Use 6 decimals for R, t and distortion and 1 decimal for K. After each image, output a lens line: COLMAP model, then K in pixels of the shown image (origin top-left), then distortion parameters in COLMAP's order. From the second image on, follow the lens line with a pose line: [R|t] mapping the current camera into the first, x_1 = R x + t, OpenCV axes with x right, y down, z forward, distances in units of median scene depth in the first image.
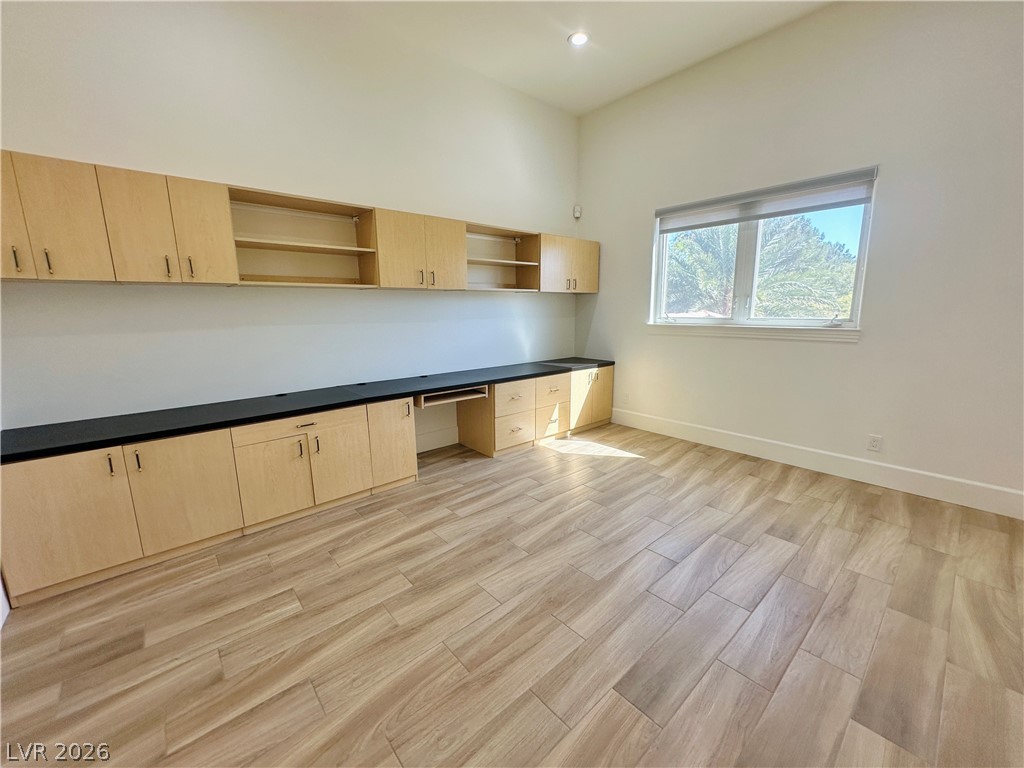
lens RADIAL K [[409.3, 0, 514.2], [0, 409.3, 384.4], [0, 0, 1]] dist [-0.003892, 0.000837]
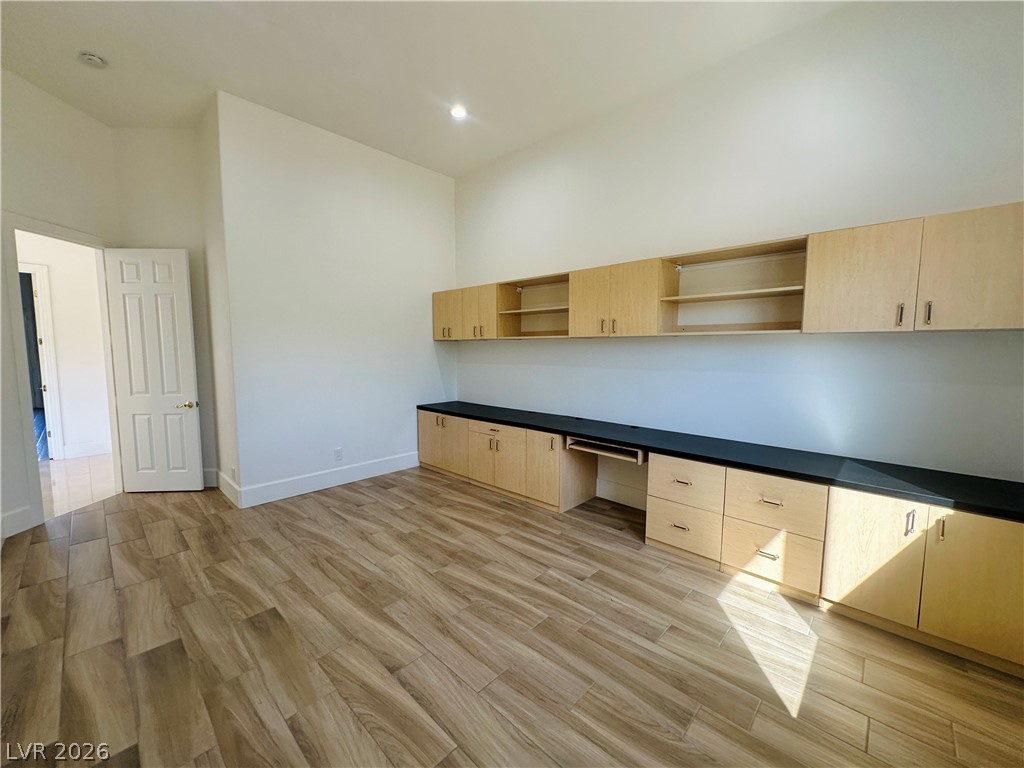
lens RADIAL K [[409.3, 0, 510.1], [0, 409.3, 382.8], [0, 0, 1]] dist [-0.003892, 0.000837]
pose [[0.084794, 0.093303, -0.992020, 0.864022], [-0.187244, 0.979361, 0.076107, -0.174226], [0.978647, 0.179297, 0.100515, 0.770331]]
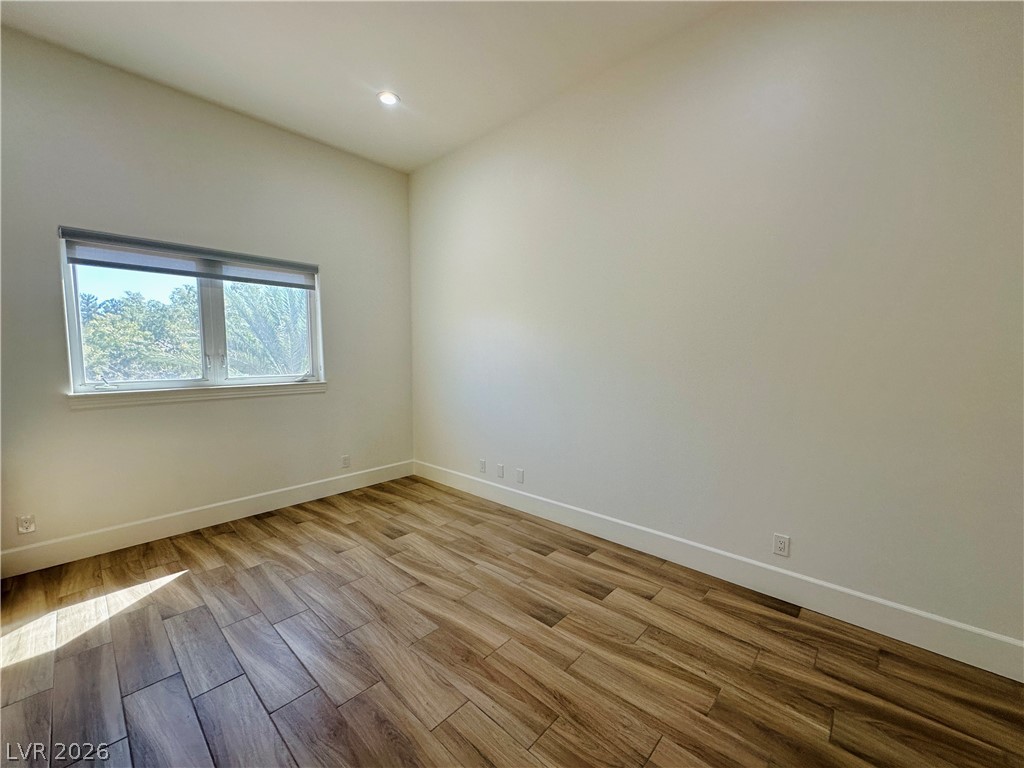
lens RADIAL K [[409.3, 0, 511.2], [0, 409.3, 385.5], [0, 0, 1]] dist [-0.003892, 0.000837]
pose [[-0.100735, -0.066048, 0.992719, -0.567684], [0.185726, 0.979006, 0.083982, -0.128102], [-0.977424, 0.192833, -0.086353, 0.545414]]
